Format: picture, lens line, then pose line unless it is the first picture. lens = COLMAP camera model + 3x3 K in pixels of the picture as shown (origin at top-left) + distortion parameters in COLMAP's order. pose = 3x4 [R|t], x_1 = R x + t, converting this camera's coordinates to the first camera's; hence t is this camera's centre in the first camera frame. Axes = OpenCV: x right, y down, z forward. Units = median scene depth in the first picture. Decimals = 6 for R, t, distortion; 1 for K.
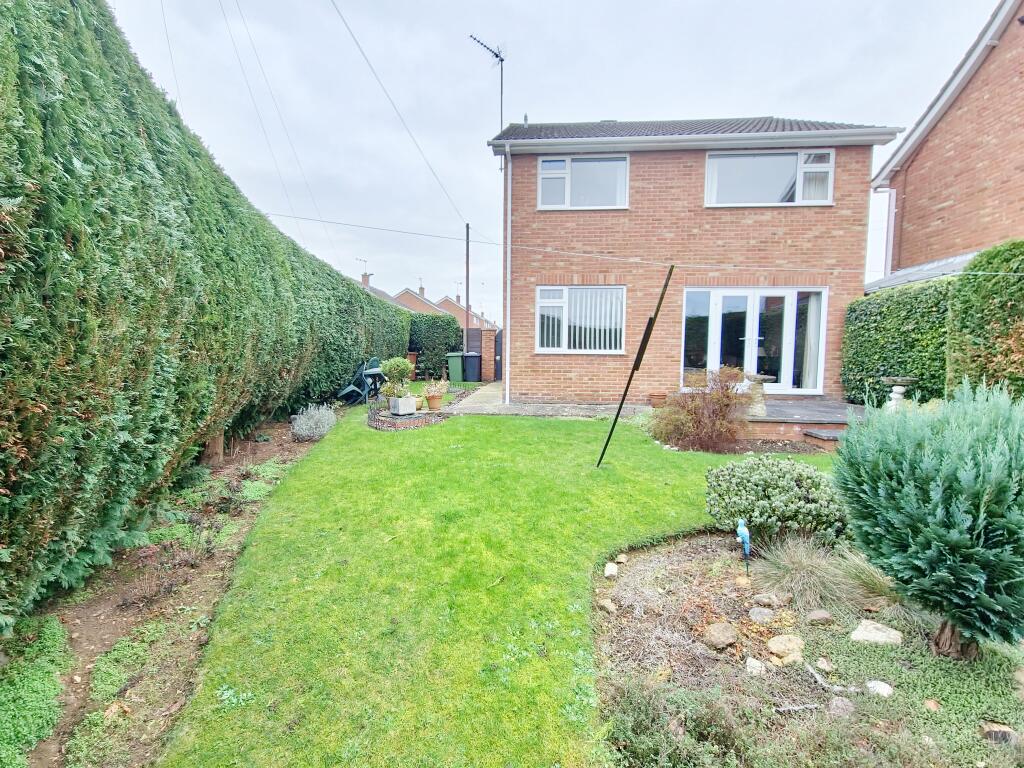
lens RADIAL K [[421.0, 0, 509.8], [0, 421.0, 388.0], [0, 0, 1]] dist [-0.016378, -0.001591]
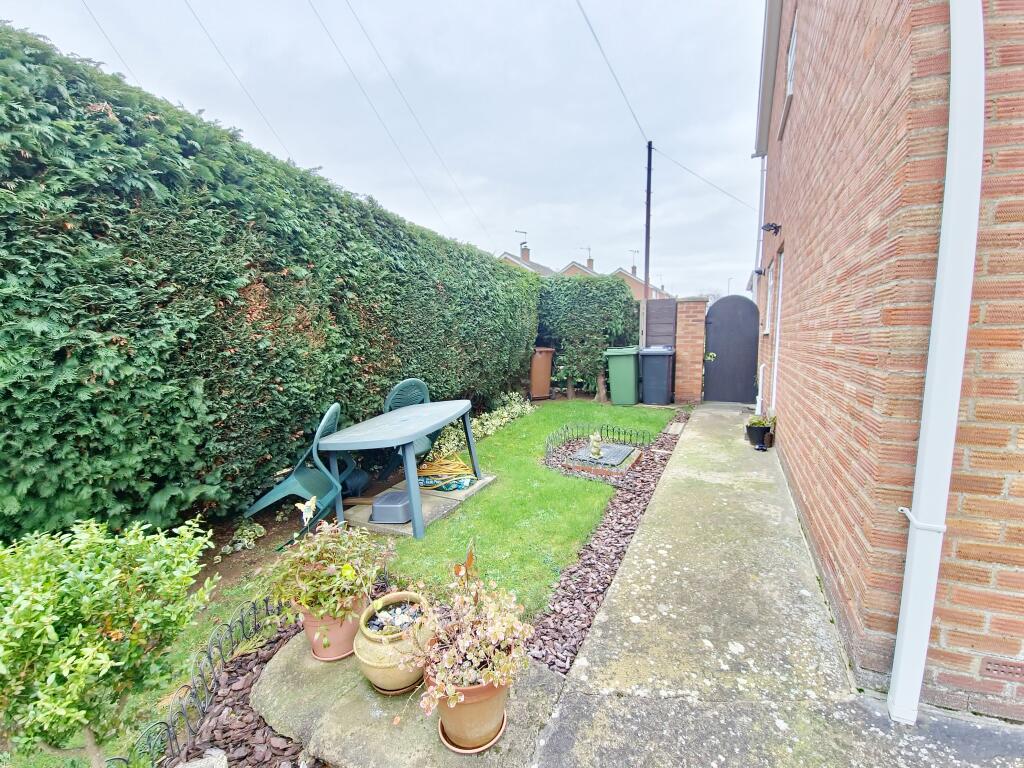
lens RADIAL K [[421.0, 0, 505.4], [0, 421.0, 382.9], [0, 0, 1]] dist [-0.016378, -0.001591]
pose [[0.915019, 0.029584, -0.402325, -0.050998], [-0.015218, 0.999129, 0.038857, -0.057863], [0.403124, -0.029432, 0.914672, 0.455420]]
